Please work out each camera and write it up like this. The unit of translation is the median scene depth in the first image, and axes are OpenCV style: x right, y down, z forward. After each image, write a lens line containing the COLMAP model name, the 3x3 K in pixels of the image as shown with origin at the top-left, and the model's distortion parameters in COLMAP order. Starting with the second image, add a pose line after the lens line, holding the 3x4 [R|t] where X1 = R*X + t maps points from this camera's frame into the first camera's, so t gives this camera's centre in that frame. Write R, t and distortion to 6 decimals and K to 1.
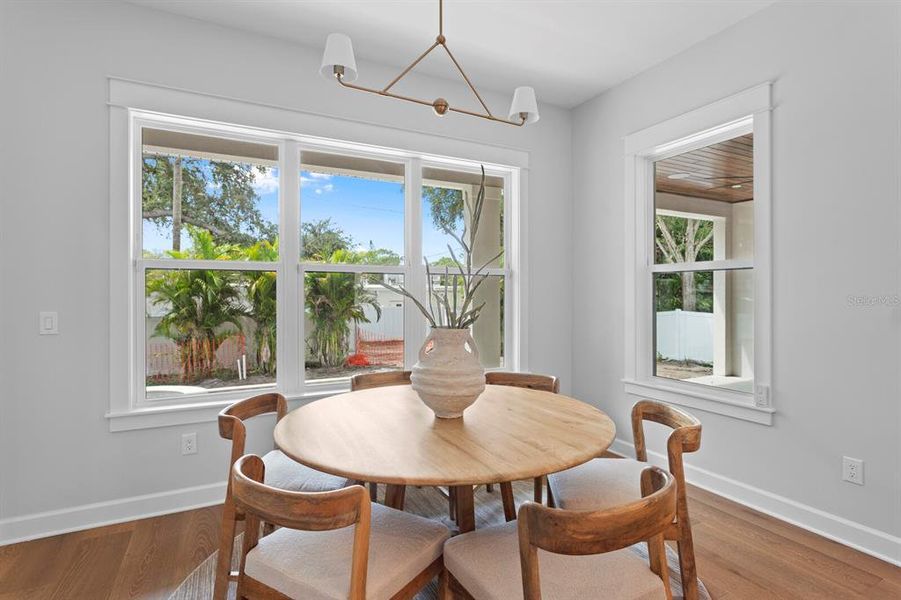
lens RADIAL K [[455.1, 0, 453.3], [0, 455.1, 297.3], [0, 0, 1]] dist [-0.011502, -0.000377]
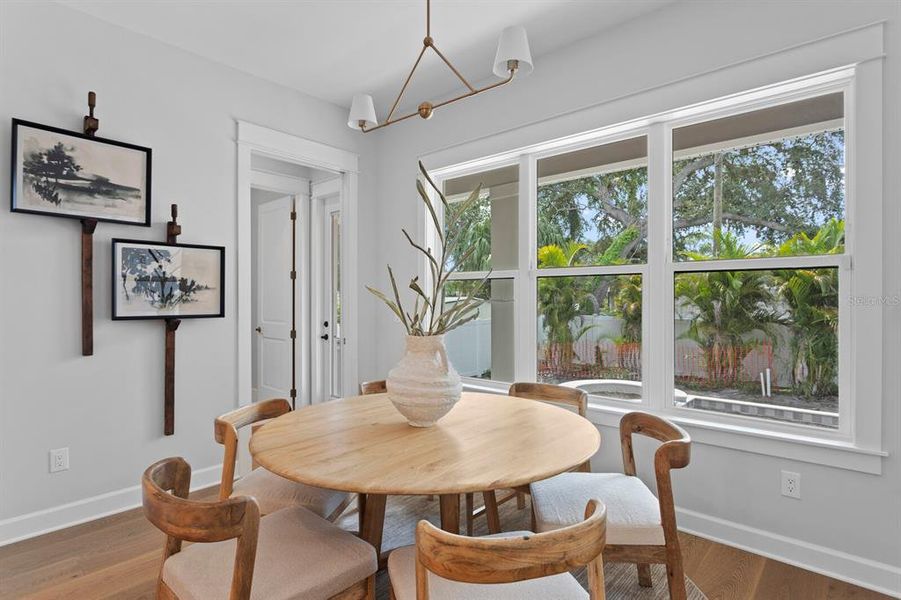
lens RADIAL K [[455.1, 0, 427.5], [0, 455.1, 294.4], [0, 0, 1]] dist [-0.011502, -0.000377]
pose [[0.347585, -0.007314, -0.937620, 0.117280], [-0.006574, 0.999926, -0.010237, -0.001027], [0.937626, 0.009722, 0.347511, 0.086314]]
